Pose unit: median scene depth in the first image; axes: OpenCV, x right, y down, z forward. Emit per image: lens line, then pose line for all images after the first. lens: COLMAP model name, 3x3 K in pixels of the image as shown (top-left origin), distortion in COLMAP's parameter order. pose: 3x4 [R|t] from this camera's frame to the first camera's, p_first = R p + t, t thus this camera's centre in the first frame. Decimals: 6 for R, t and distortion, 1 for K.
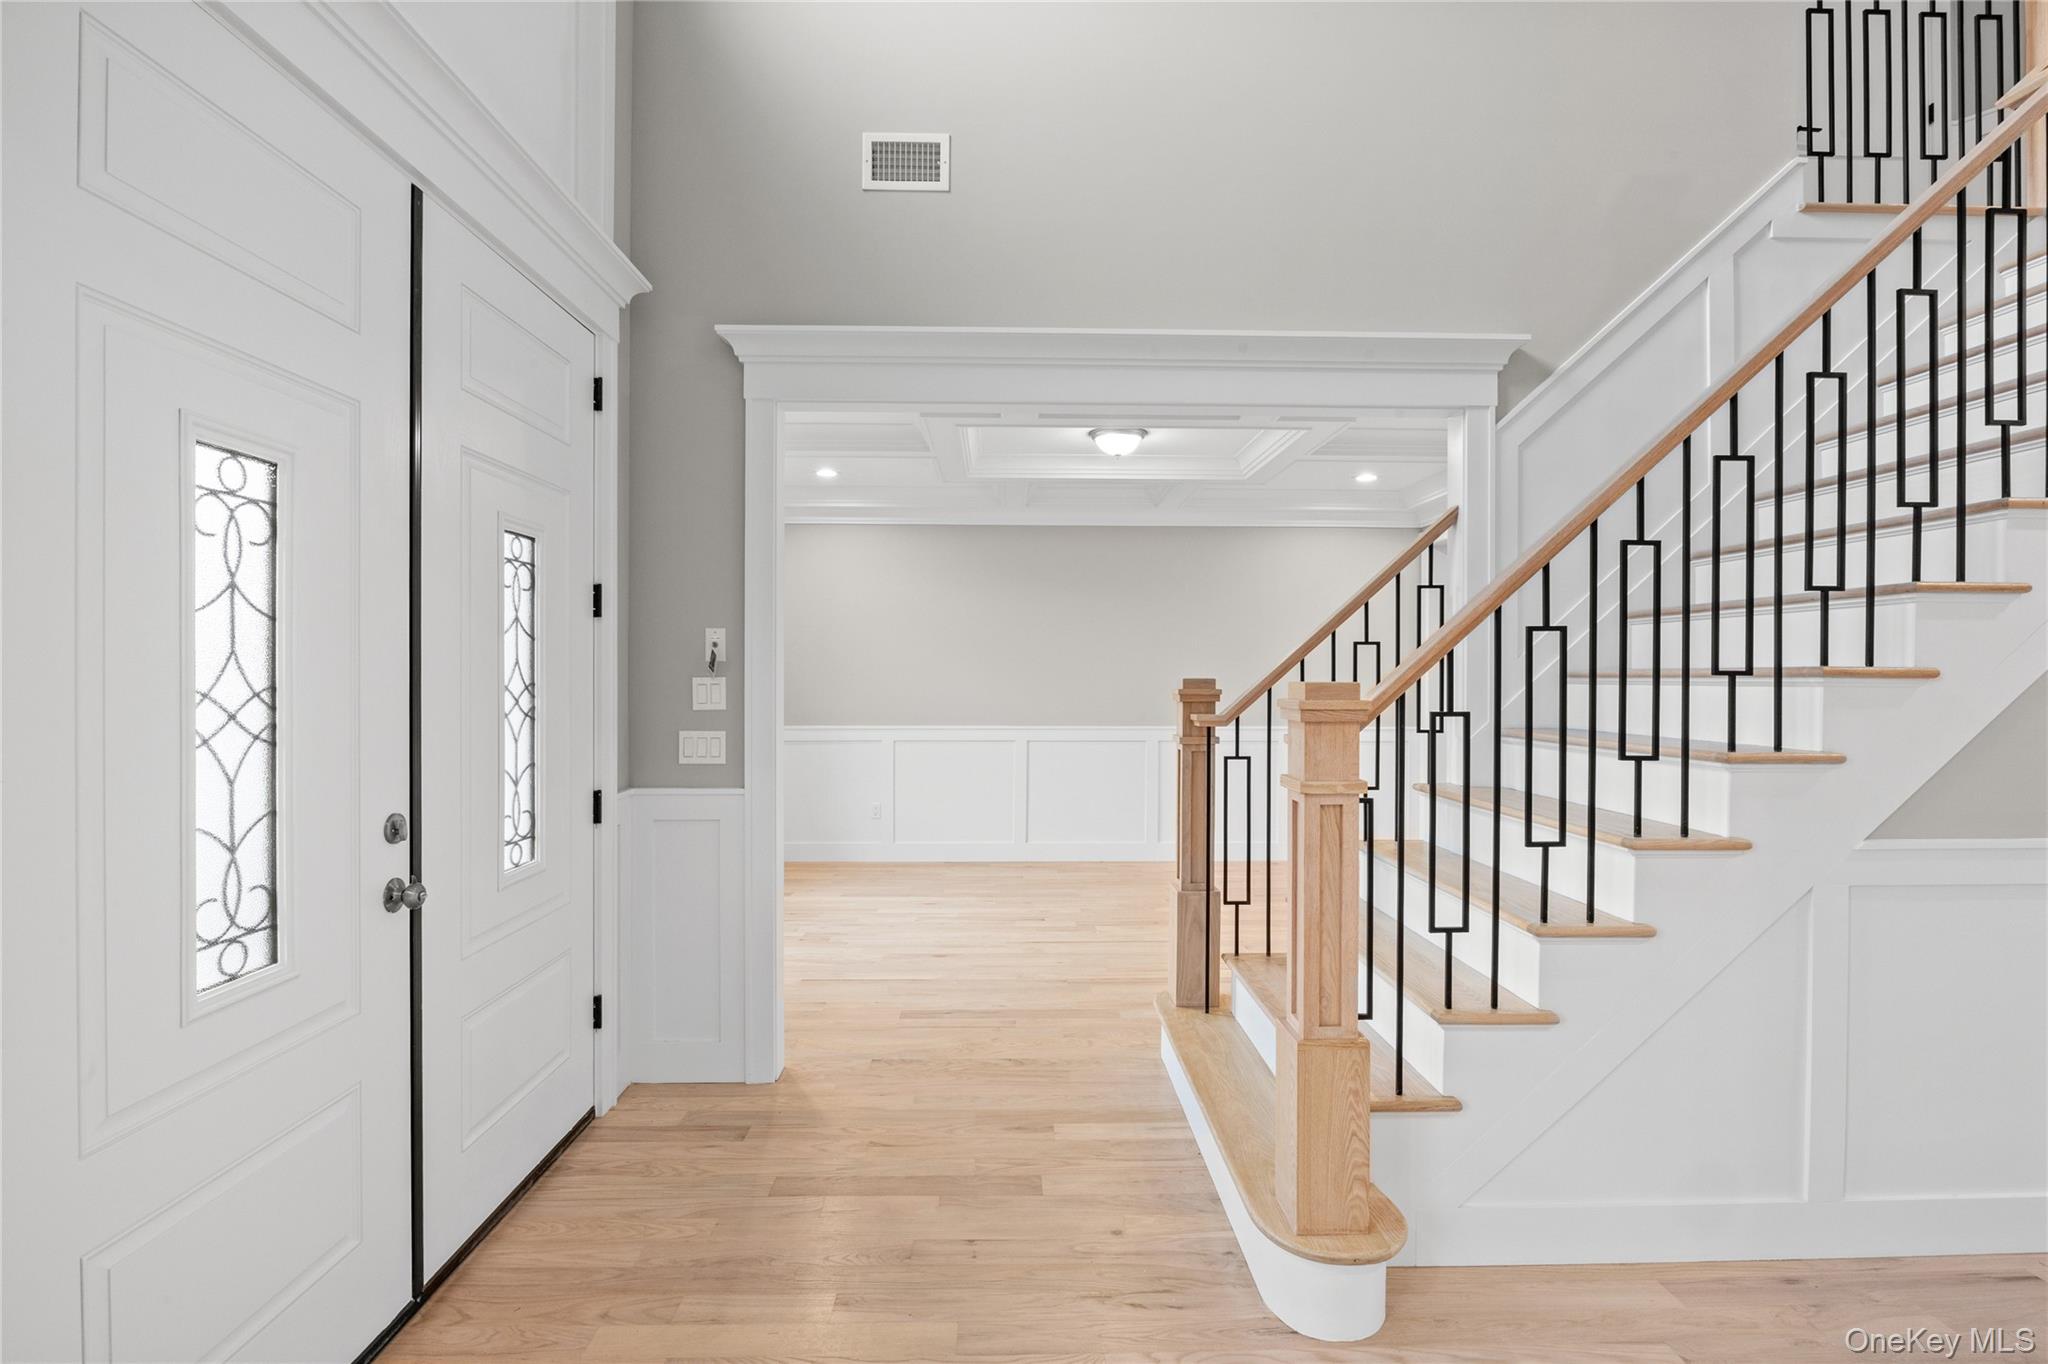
lens RADIAL K [[976.1, 0, 1012.5], [0, 976.1, 678.1], [0, 0, 1]] dist [-0.012891, 0.000458]
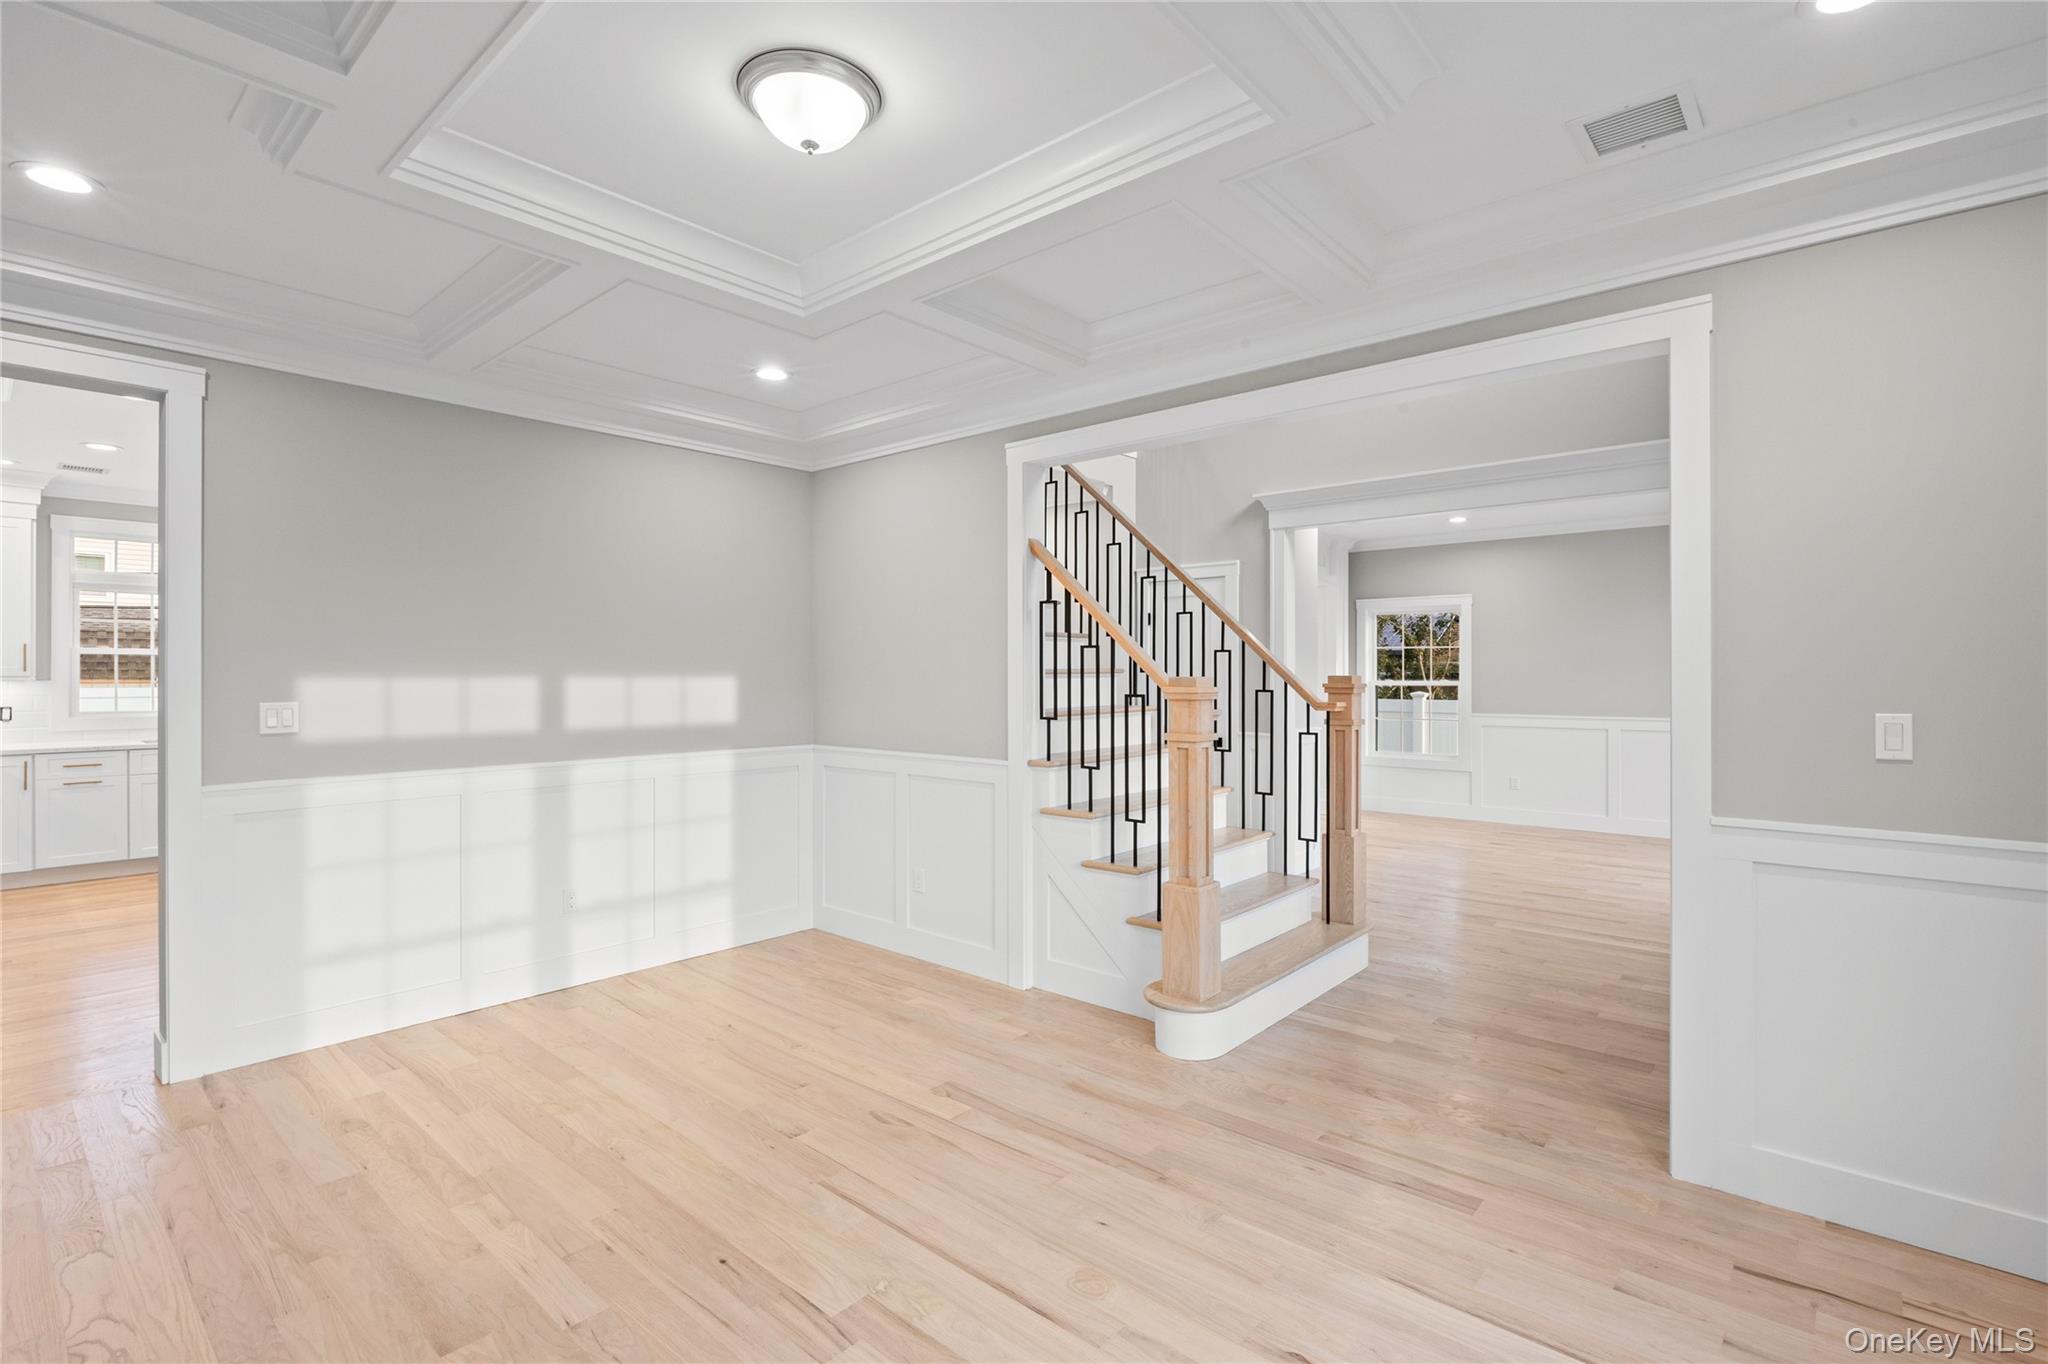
lens RADIAL K [[940.8, 0, 1027.4], [0, 940.8, 666.6], [0, 0, 1]] dist [-0.009912, -0.001654]
pose [[-0.749283, 0.003154, 0.662243, -0.367875], [-0.000034, 0.999988, -0.004801, -0.005866], [-0.662250, -0.003620, -0.749274, 2.029934]]
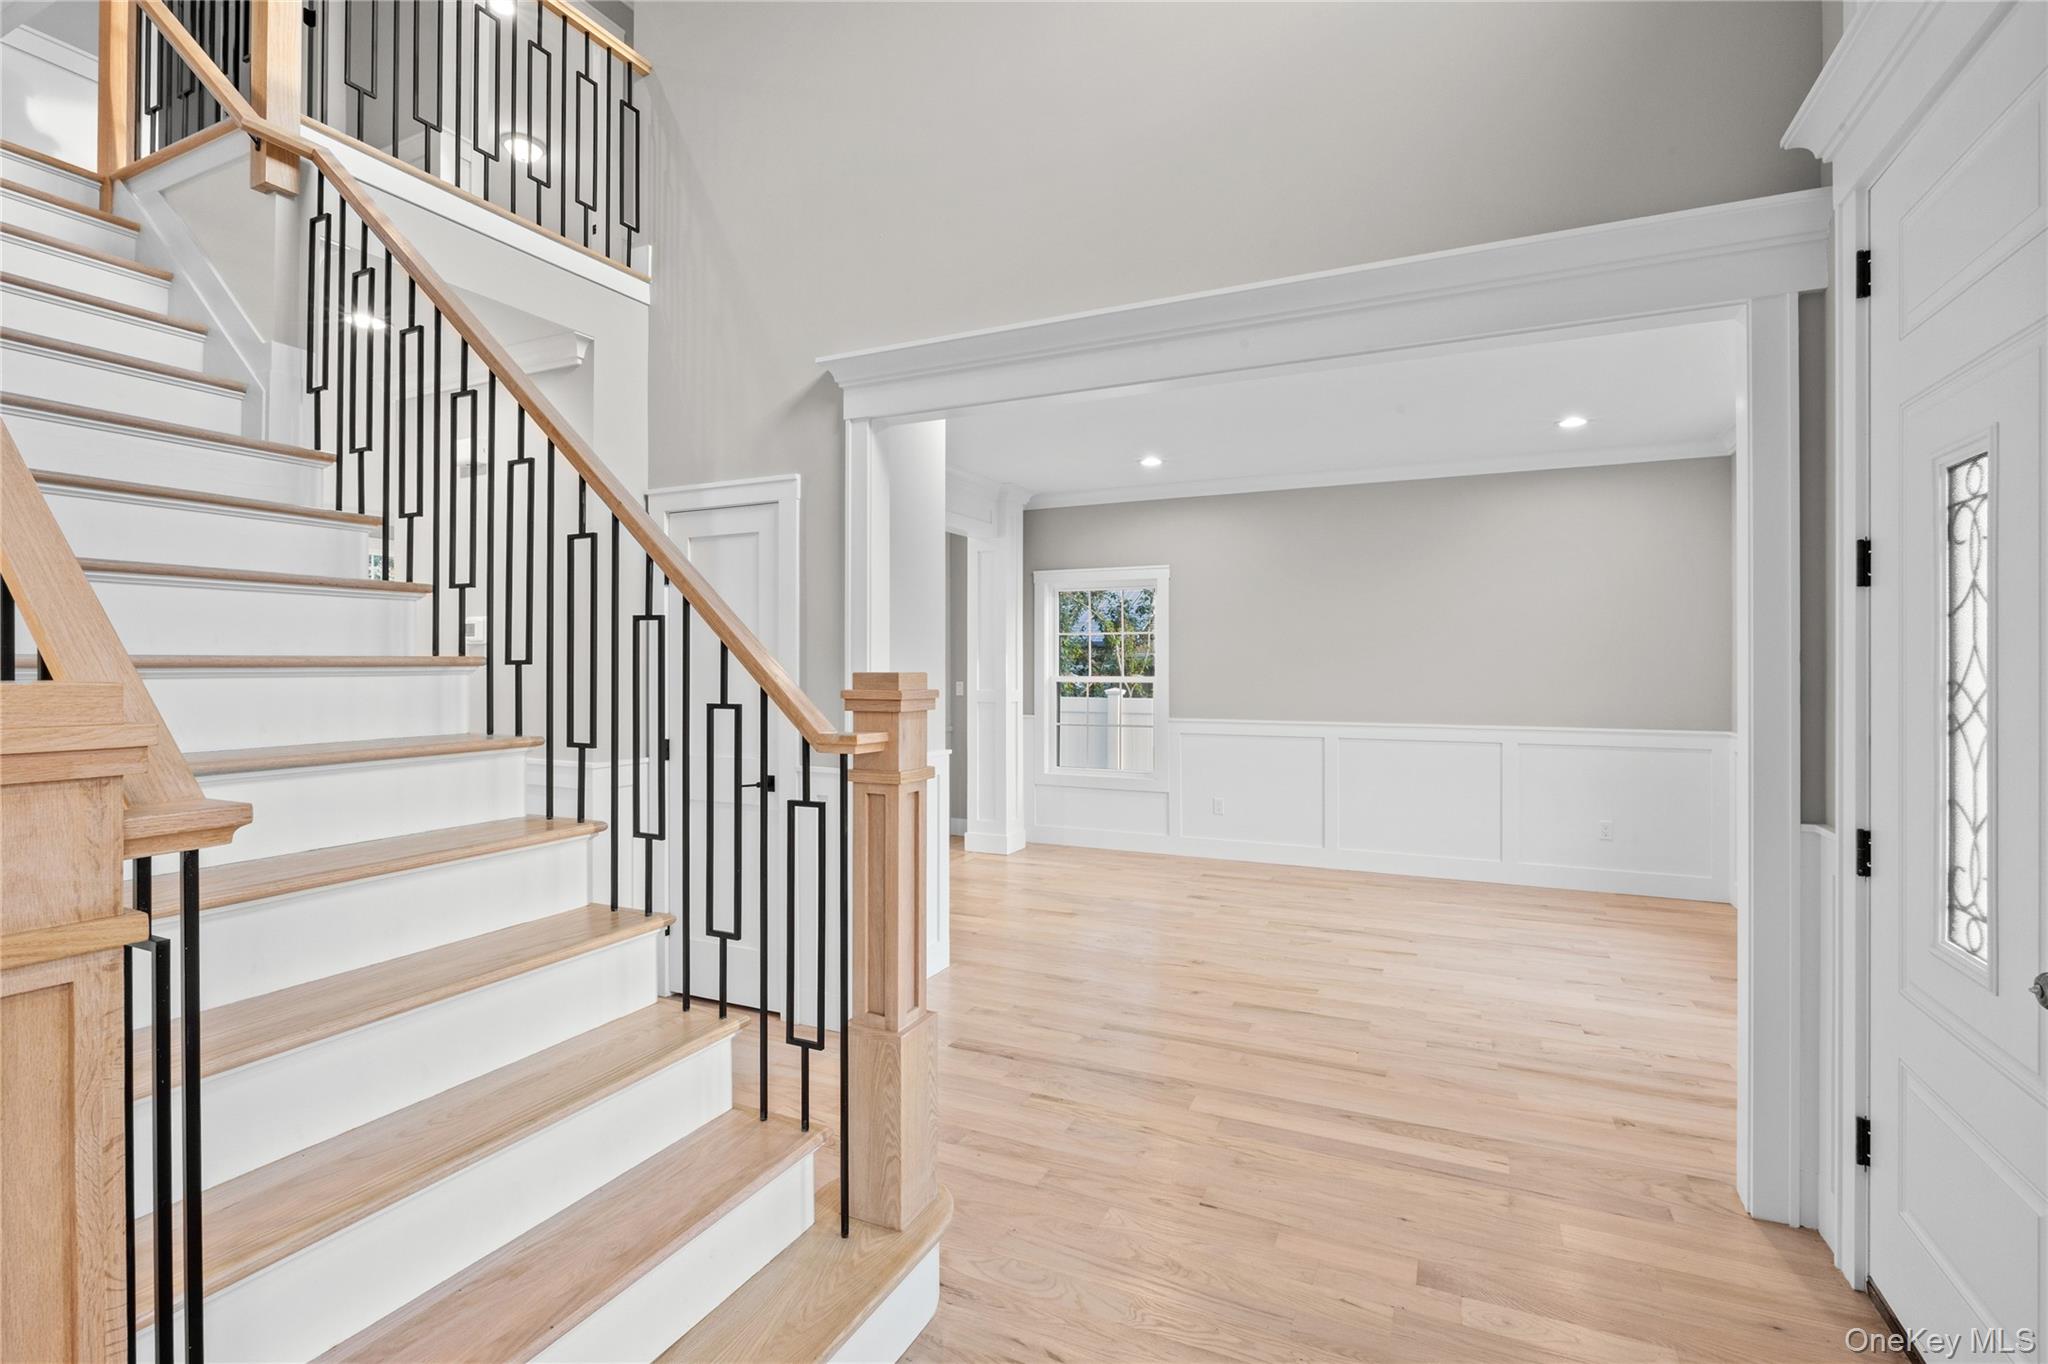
lens RADIAL K [[940.8, 0, 1025.1], [0, 940.8, 668.1], [0, 0, 1]] dist [-0.009912, -0.001654]
pose [[-0.903323, -0.004199, 0.428940, -0.147775], [-0.002592, 0.999987, 0.004330, -0.004990], [-0.428953, 0.002800, -0.903323, 1.196425]]
